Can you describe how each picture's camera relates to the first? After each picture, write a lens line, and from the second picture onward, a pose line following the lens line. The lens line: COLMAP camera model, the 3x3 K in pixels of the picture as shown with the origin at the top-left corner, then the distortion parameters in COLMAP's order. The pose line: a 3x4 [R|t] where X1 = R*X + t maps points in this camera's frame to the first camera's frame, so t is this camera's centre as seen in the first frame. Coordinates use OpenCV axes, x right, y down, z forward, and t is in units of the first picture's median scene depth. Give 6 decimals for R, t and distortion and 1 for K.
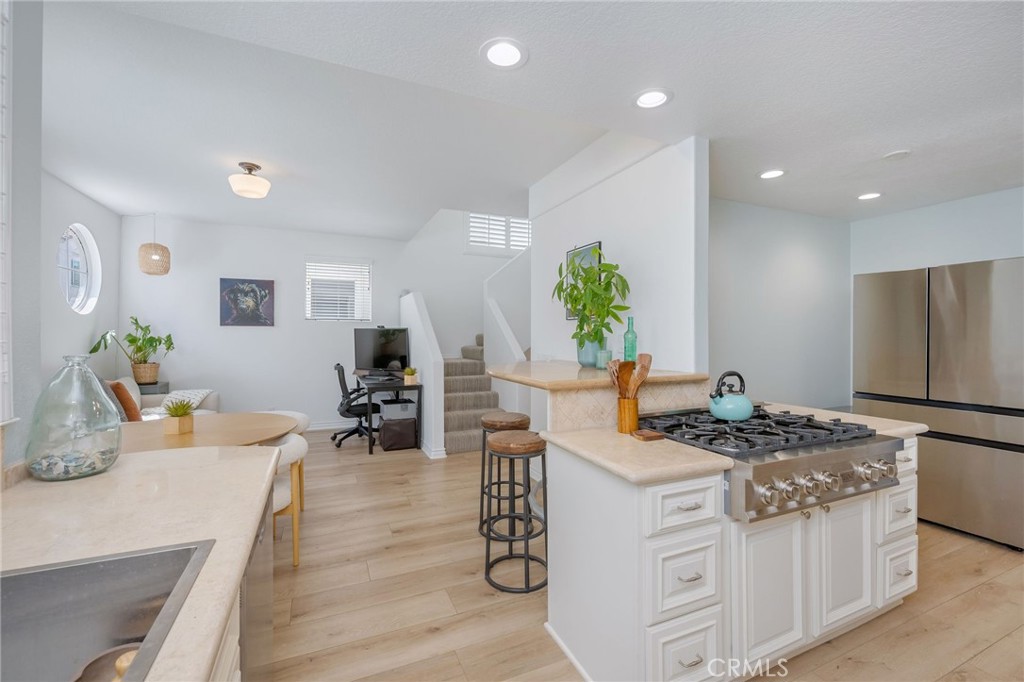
lens RADIAL K [[436.3, 0, 513.4], [0, 436.3, 344.0], [0, 0, 1]] dist [0.002512, 0.000589]
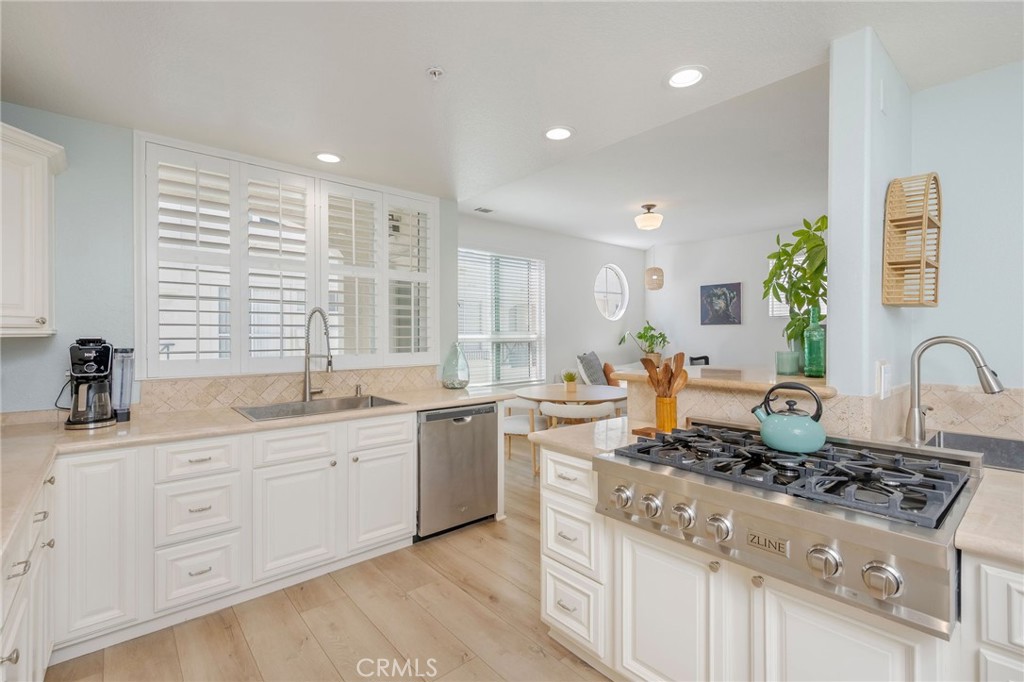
lens RADIAL K [[464.9, 0, 509.1], [0, 464.9, 337.2], [0, 0, 1]] dist [0.002384, -0.000204]
pose [[0.282398, 0.005936, -0.959279, 0.414936], [-0.014589, 0.999892, 0.001892, -0.002795], [0.959186, 0.013460, 0.282454, 0.122713]]
